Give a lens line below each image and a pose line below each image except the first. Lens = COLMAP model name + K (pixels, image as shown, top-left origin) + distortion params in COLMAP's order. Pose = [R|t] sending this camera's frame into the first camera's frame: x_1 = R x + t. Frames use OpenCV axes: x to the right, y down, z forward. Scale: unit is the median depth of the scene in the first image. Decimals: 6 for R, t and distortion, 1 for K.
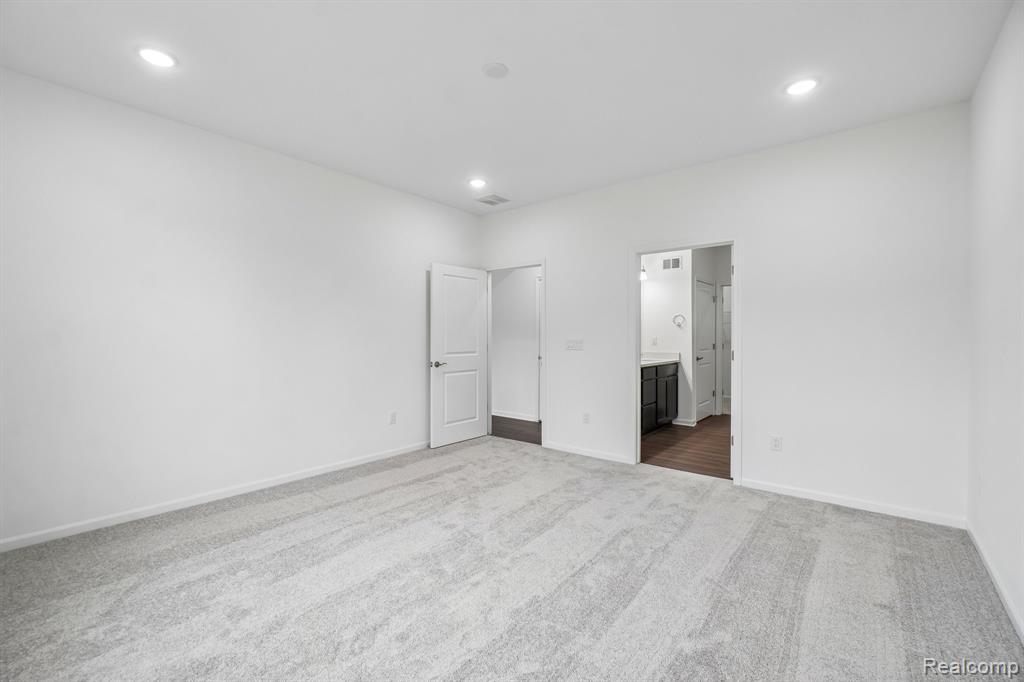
lens RADIAL K [[443.3, 0, 510.6], [0, 443.3, 337.8], [0, 0, 1]] dist [0.003204, -0.000137]
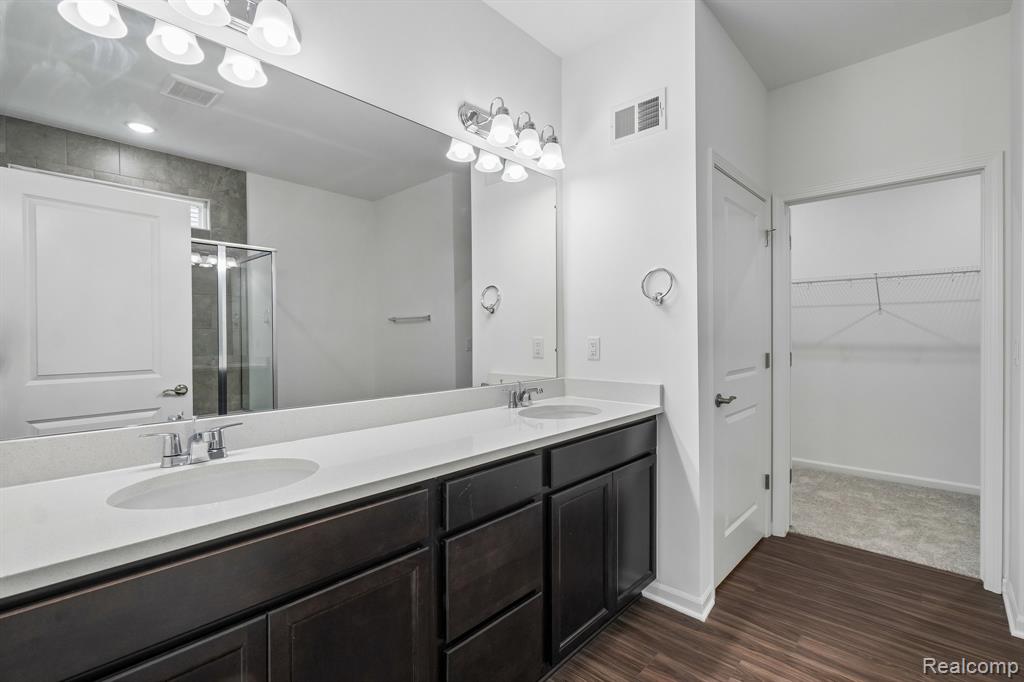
lens RADIAL K [[476.7, 0, 512.5], [0, 476.7, 338.6], [0, 0, 1]] dist [-0.006212, 0.000020]
pose [[0.998459, -0.005978, -0.055168, 0.287509], [0.006197, 0.999974, 0.003798, -0.002399], [0.055143, -0.004134, 0.998470, 0.635505]]
